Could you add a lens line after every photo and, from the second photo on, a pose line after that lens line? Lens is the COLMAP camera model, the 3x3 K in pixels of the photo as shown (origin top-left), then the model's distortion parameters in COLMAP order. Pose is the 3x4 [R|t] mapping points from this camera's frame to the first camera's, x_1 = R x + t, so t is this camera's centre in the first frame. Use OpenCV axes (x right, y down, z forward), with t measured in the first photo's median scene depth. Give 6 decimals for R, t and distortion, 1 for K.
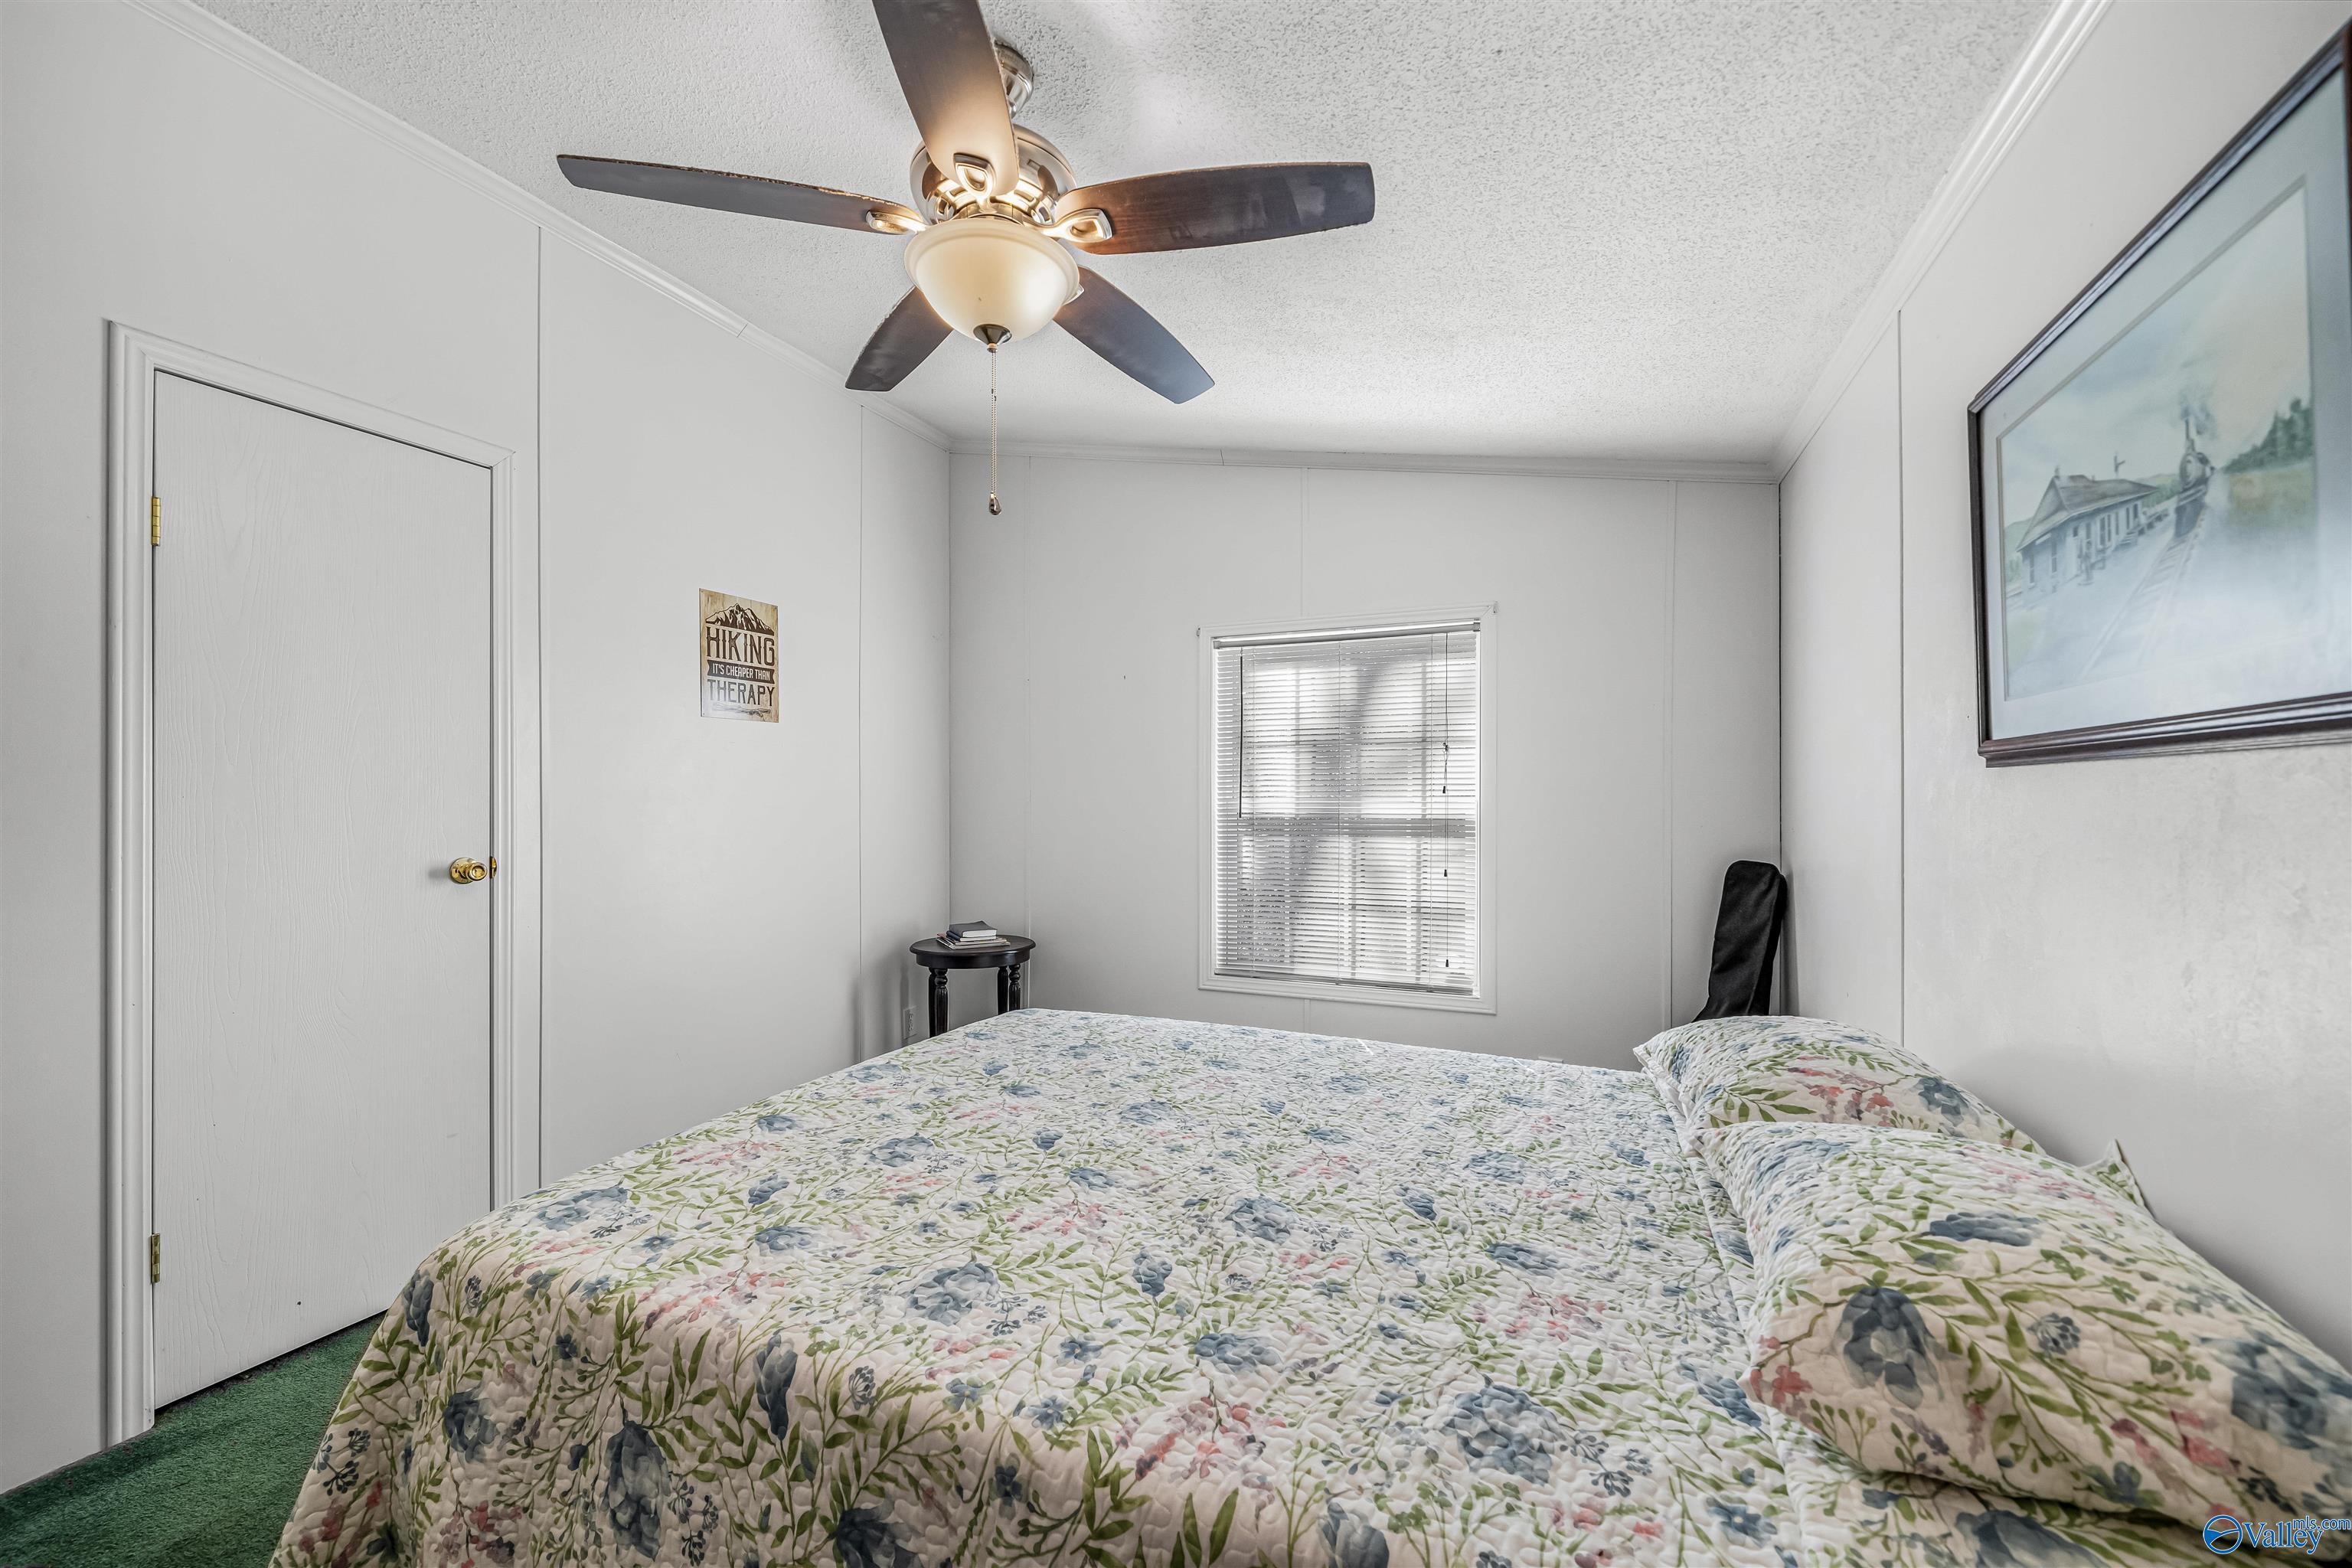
lens RADIAL K [[927.9, 0, 1169.9], [0, 927.9, 807.8], [0, 0, 1]] dist [0.000394, 0.000091]
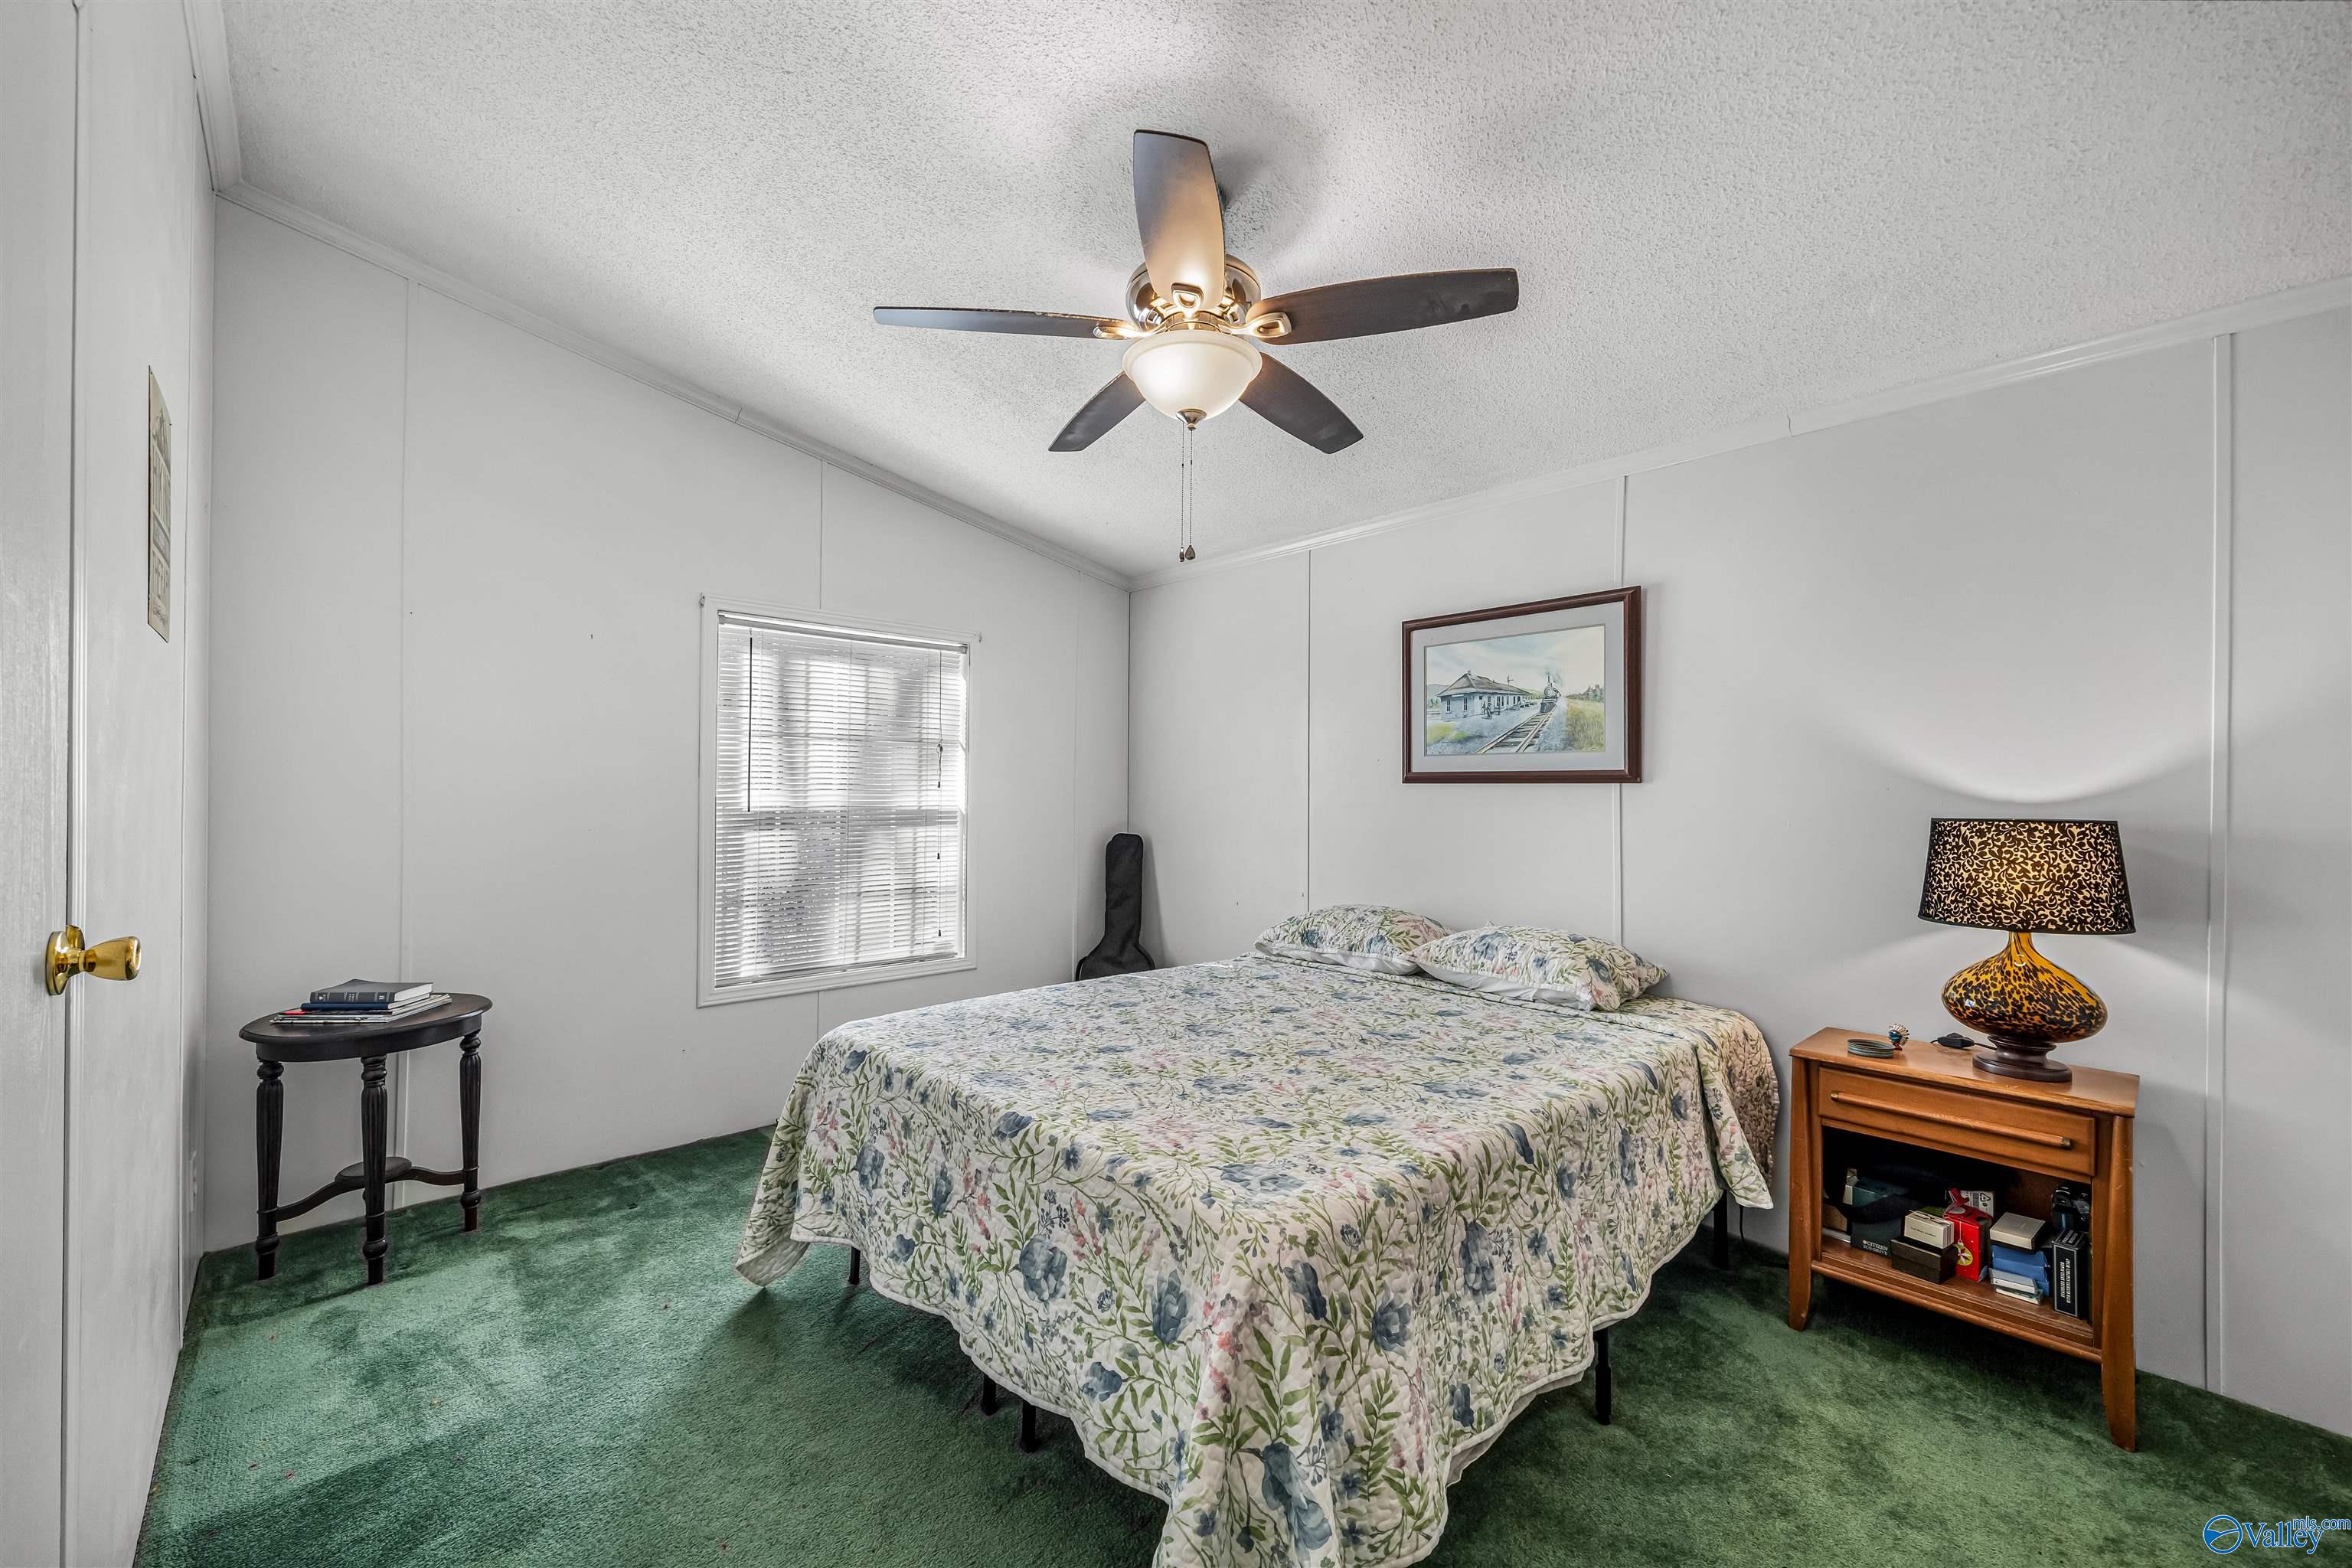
lens RADIAL K [[927.9, 0, 1169.9], [0, 927.9, 807.8], [0, 0, 1]] dist [0.000394, 0.000091]
pose [[0.403337, -0.010984, 0.914985, -1.513144], [0.001727, 0.999935, 0.011242, -0.009321], [-0.915050, -0.002954, 0.403330, 0.606517]]
